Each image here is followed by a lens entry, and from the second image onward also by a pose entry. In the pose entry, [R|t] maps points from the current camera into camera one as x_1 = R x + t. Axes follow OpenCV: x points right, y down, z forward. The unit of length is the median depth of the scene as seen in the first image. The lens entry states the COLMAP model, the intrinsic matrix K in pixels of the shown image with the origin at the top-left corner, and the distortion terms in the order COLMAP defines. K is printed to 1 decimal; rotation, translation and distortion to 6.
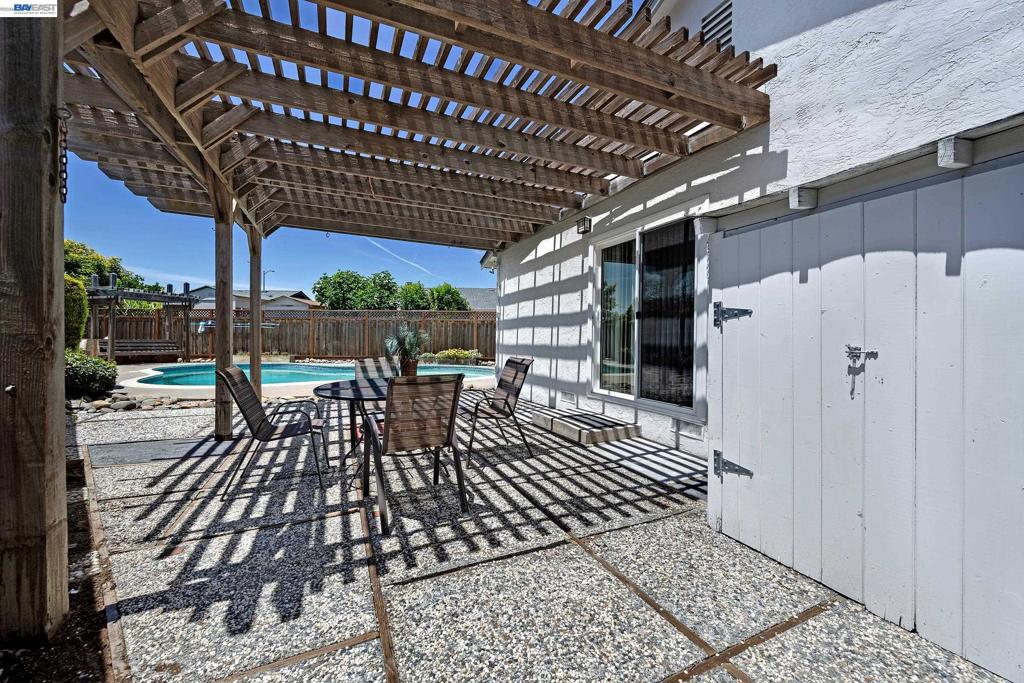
lens RADIAL K [[406.2, 0, 510.6], [0, 406.2, 339.9], [0, 0, 1]] dist [-0.003982, 0.000047]
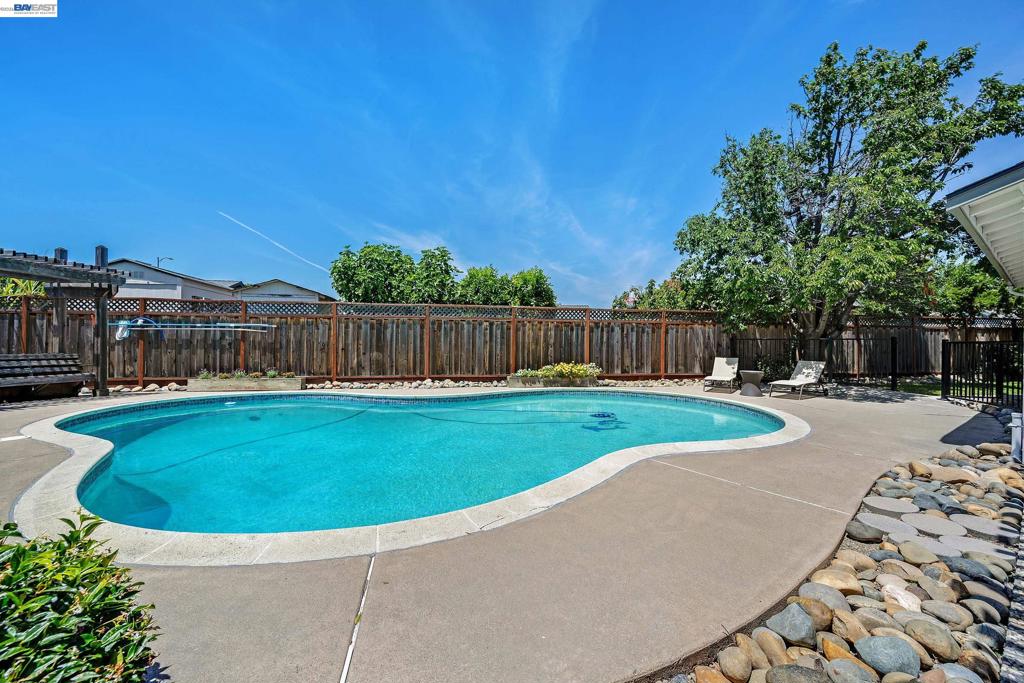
lens RADIAL K [[406.2, 0, 513.4], [0, 406.2, 342.6], [0, 0, 1]] dist [-0.003982, 0.000047]
pose [[0.978430, -0.003565, 0.206549, -0.353610], [0.003750, 0.999993, -0.000504, -0.011473], [-0.206546, 0.001268, 0.978436, 0.344030]]
